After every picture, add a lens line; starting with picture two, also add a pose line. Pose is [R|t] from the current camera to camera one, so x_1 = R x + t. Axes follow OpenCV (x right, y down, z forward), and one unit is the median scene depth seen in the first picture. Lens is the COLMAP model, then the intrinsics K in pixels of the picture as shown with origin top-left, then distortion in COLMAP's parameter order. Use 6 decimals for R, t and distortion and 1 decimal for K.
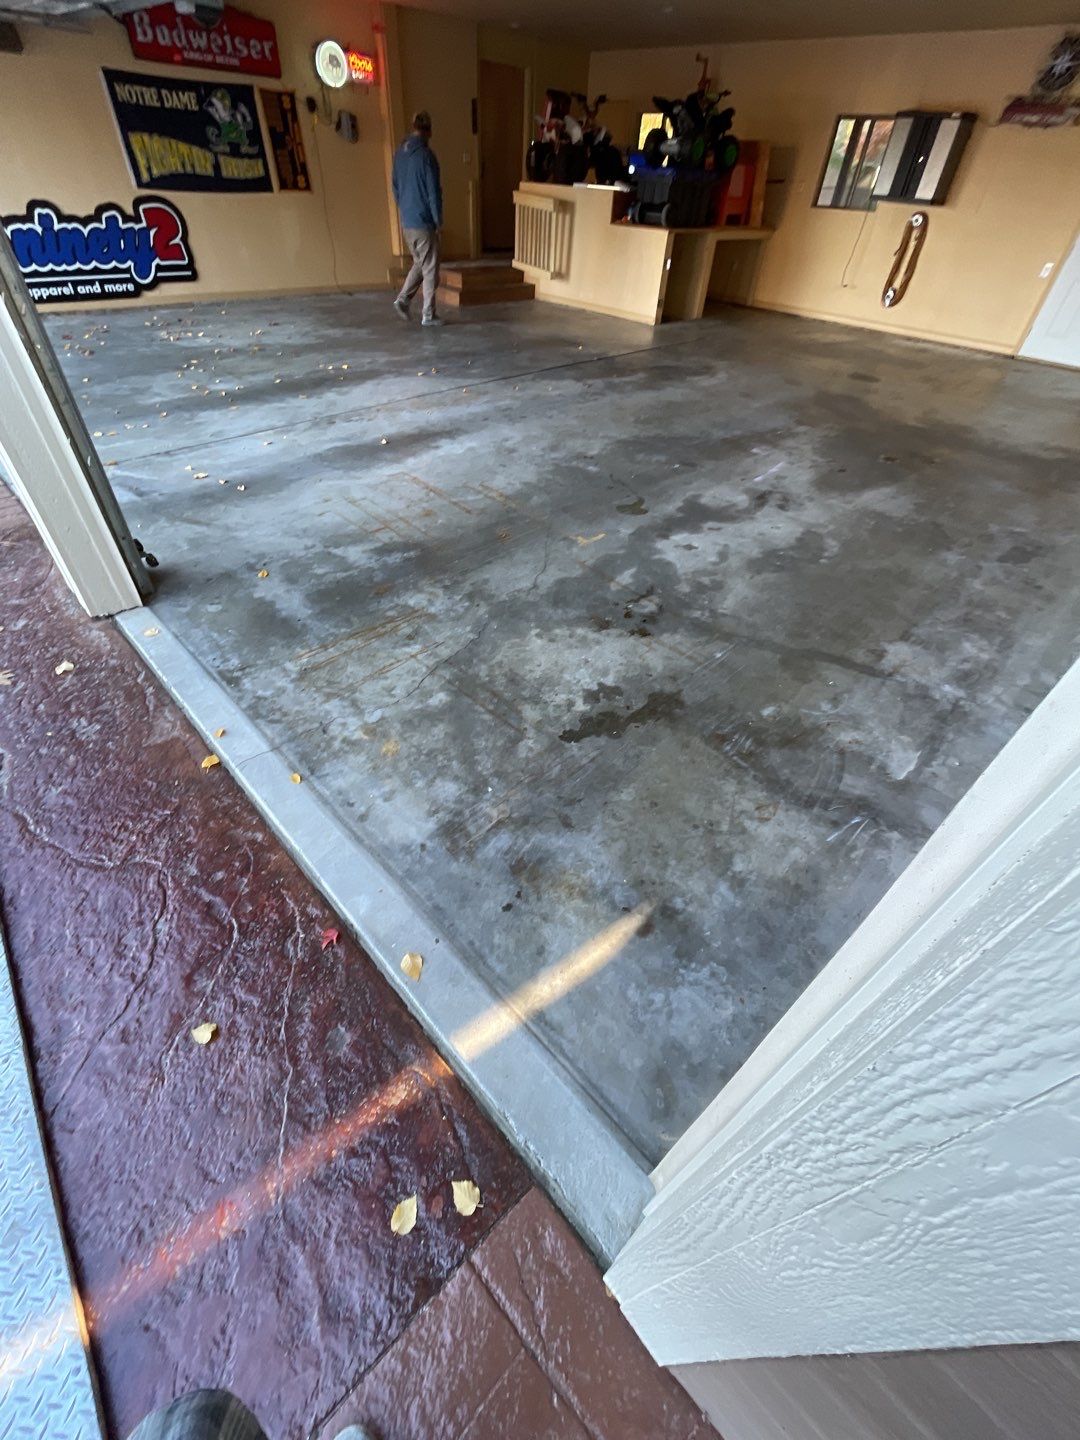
lens RADIAL K [[580.8, 0, 545.9], [0, 580.8, 715.3], [0, 0, 1]] dist [0.015934, -0.008295]
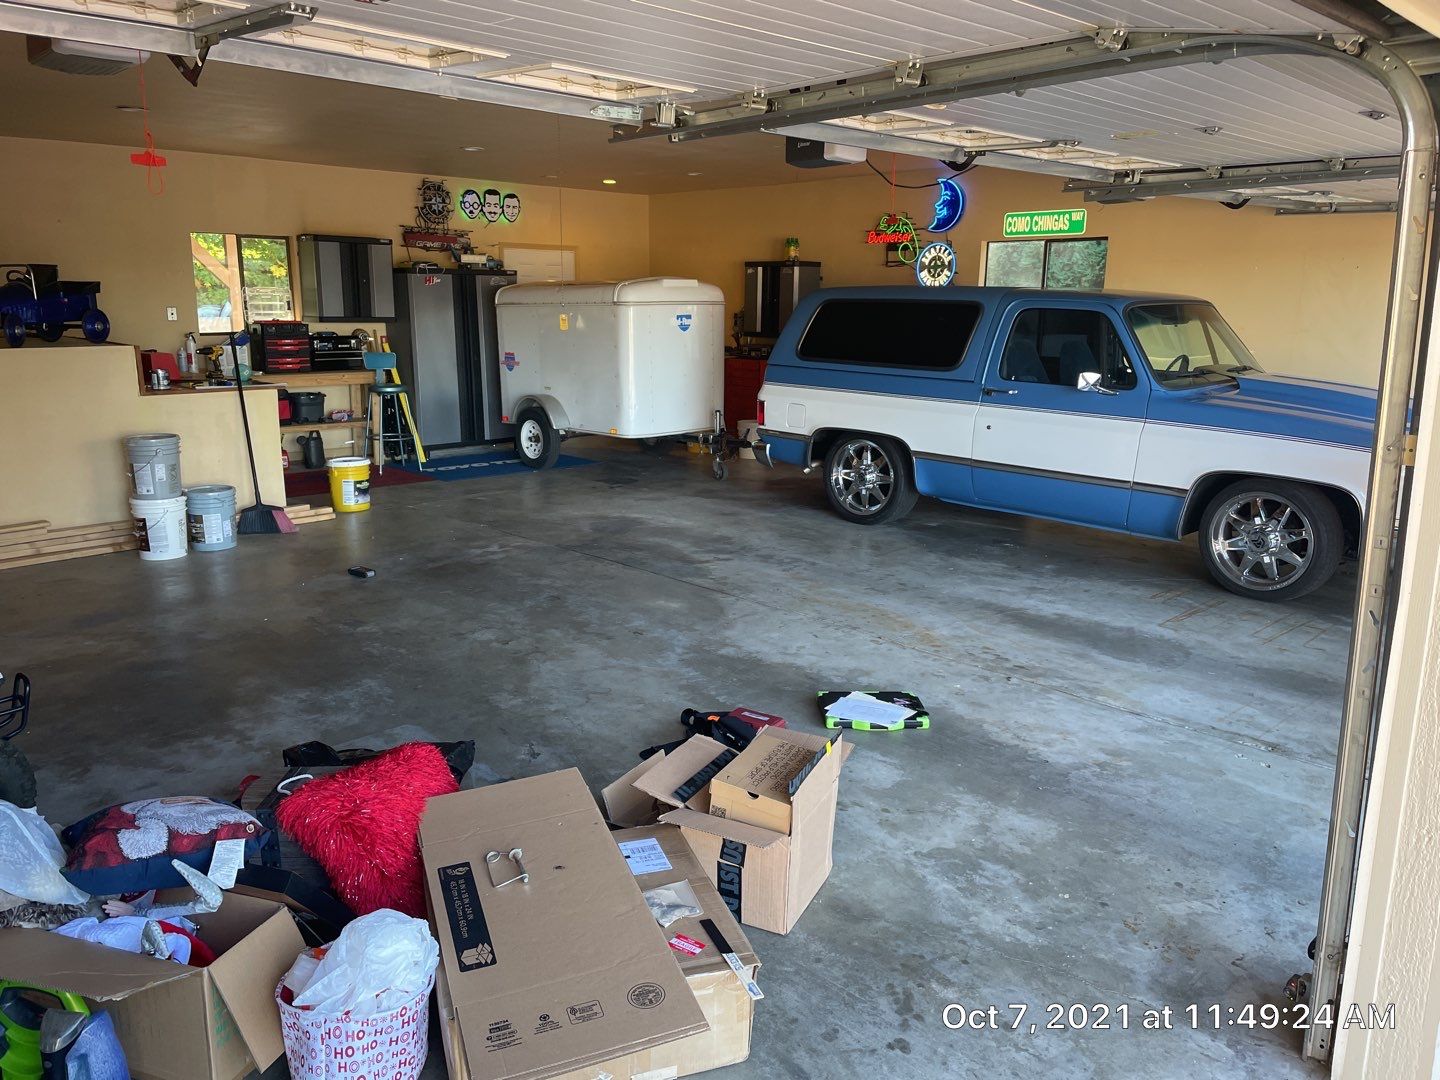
lens RADIAL K [[1104.3, 0, 721.2], [0, 1104.3, 531.3], [0, 0, 1]] dist [0.101153, -0.141833]
pose [[0.010580, -0.256336, 0.966530, -1.013383], [0.679100, 0.711325, 0.181219, -0.712110], [-0.733970, 0.654453, 0.181604, 0.640566]]
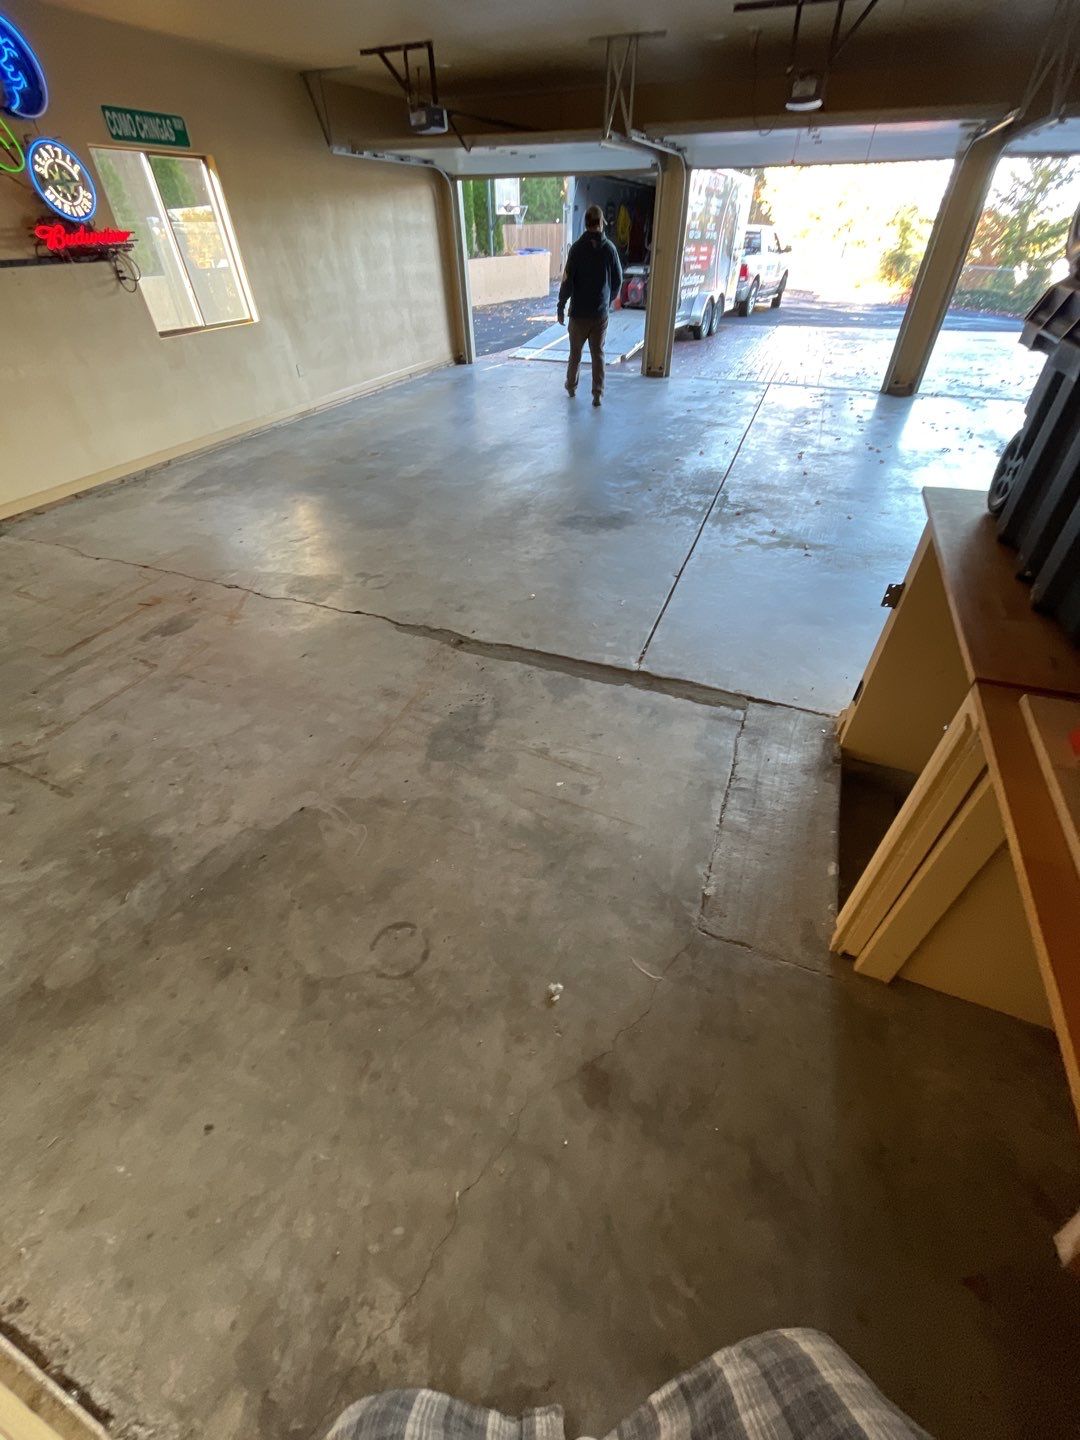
lens RADIAL K [[580.2, 0, 546.3], [0, 580.2, 722.8], [0, 0, 1]] dist [0.009154, -0.006554]
pose [[-0.924069, 0.217992, -0.313968, 0.518751], [-0.286003, 0.150594, 0.946321, -1.142860], [0.253572, 0.964262, -0.076813, 1.208787]]
